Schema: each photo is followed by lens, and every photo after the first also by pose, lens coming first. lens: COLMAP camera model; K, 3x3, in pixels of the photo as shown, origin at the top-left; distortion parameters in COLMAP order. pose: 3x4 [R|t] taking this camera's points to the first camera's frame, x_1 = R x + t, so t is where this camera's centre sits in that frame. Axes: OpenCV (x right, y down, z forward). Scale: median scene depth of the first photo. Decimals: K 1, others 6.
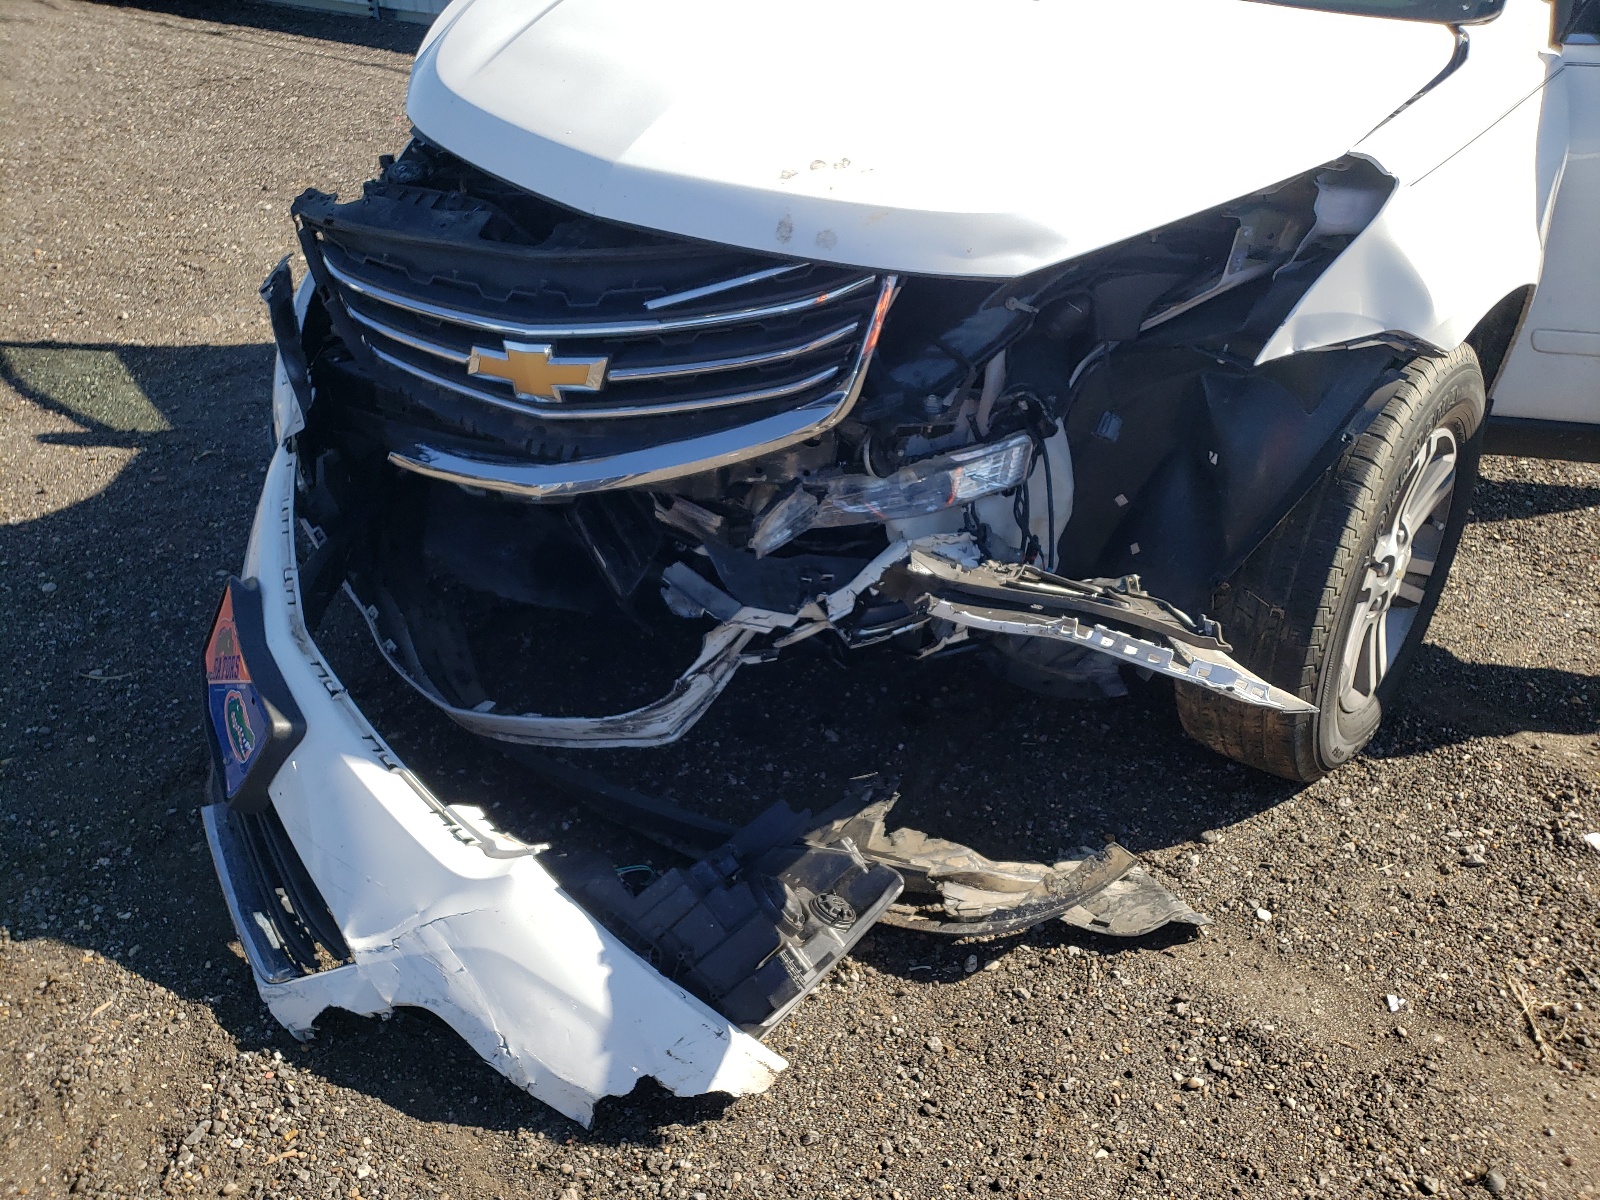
lens RADIAL K [[1243.5, 0, 800.0], [0, 1243.5, 600.0], [0, 0, 1]] dist [0.026231, -0.002056]
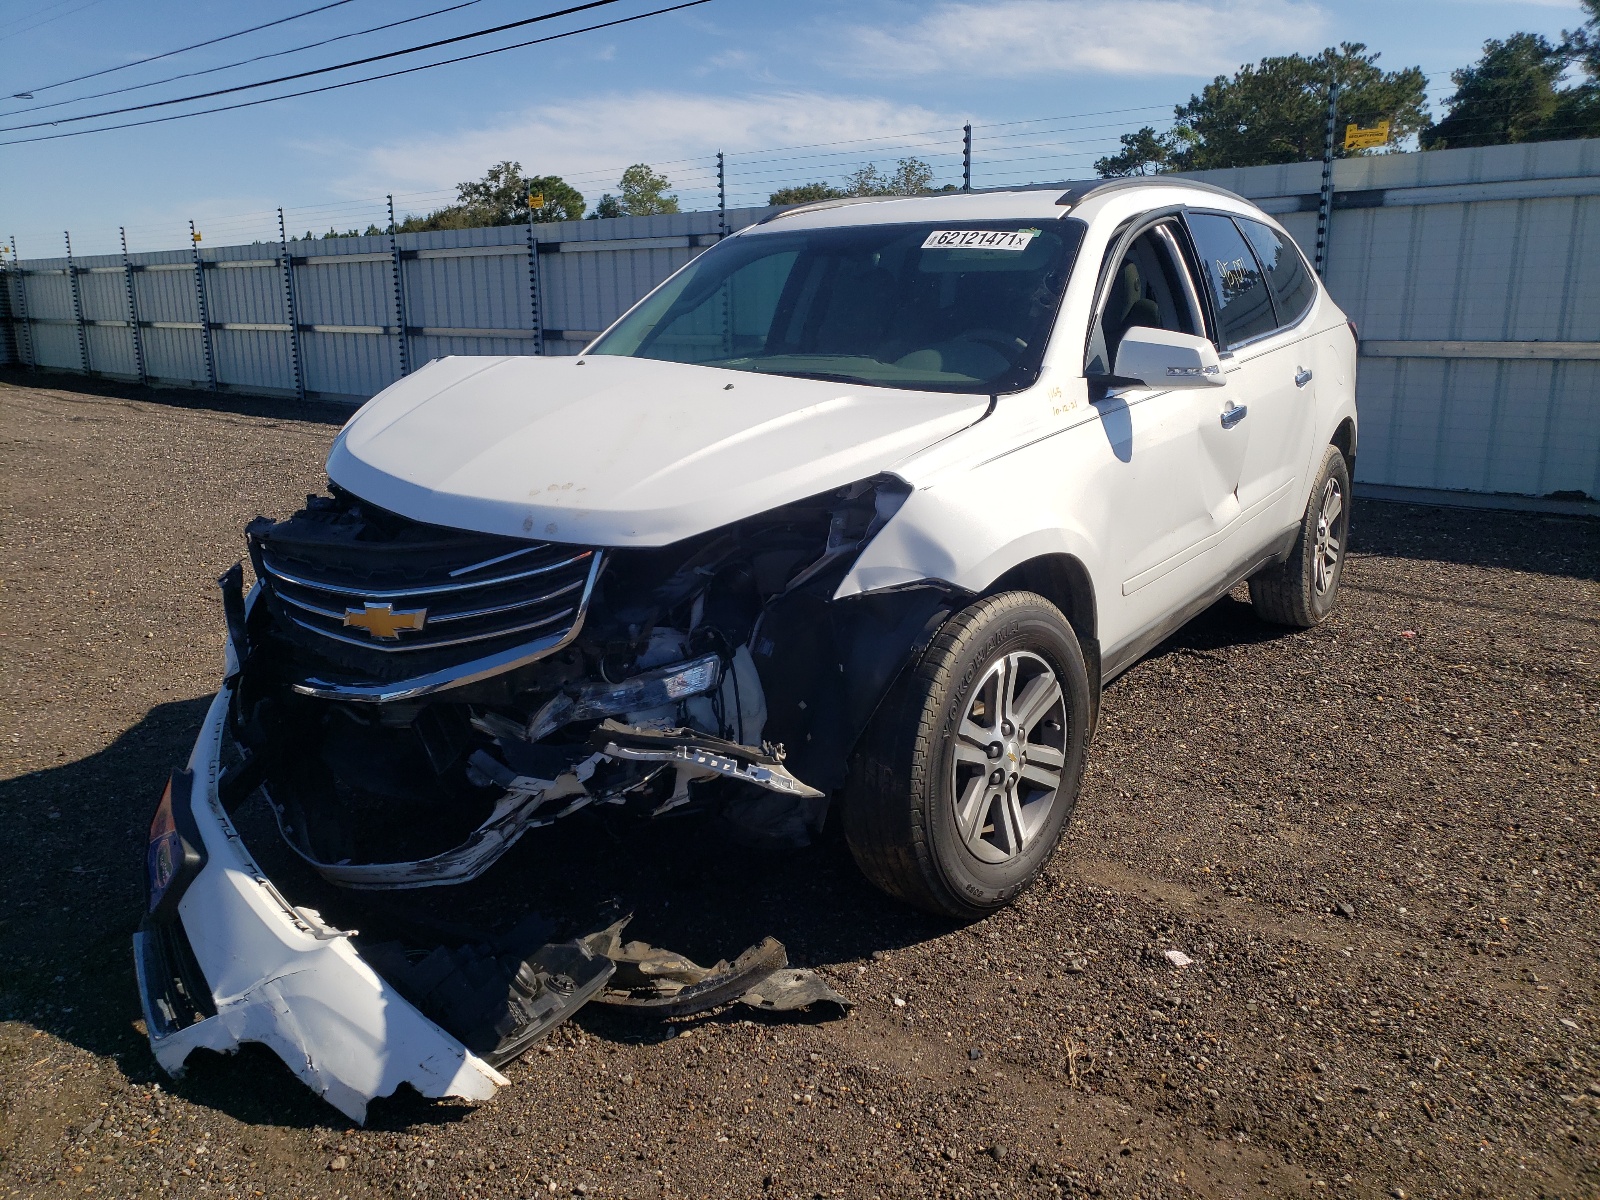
lens RADIAL K [[1227.7, 0, 766.5], [0, 1227.7, 572.9], [0, 0, 1]] dist [0.003382, 0.028595]
pose [[0.998991, -0.029108, -0.034197, 0.313925], [0.018052, 0.957553, -0.287692, 0.204604], [0.041119, 0.286784, 0.957112, -0.445162]]
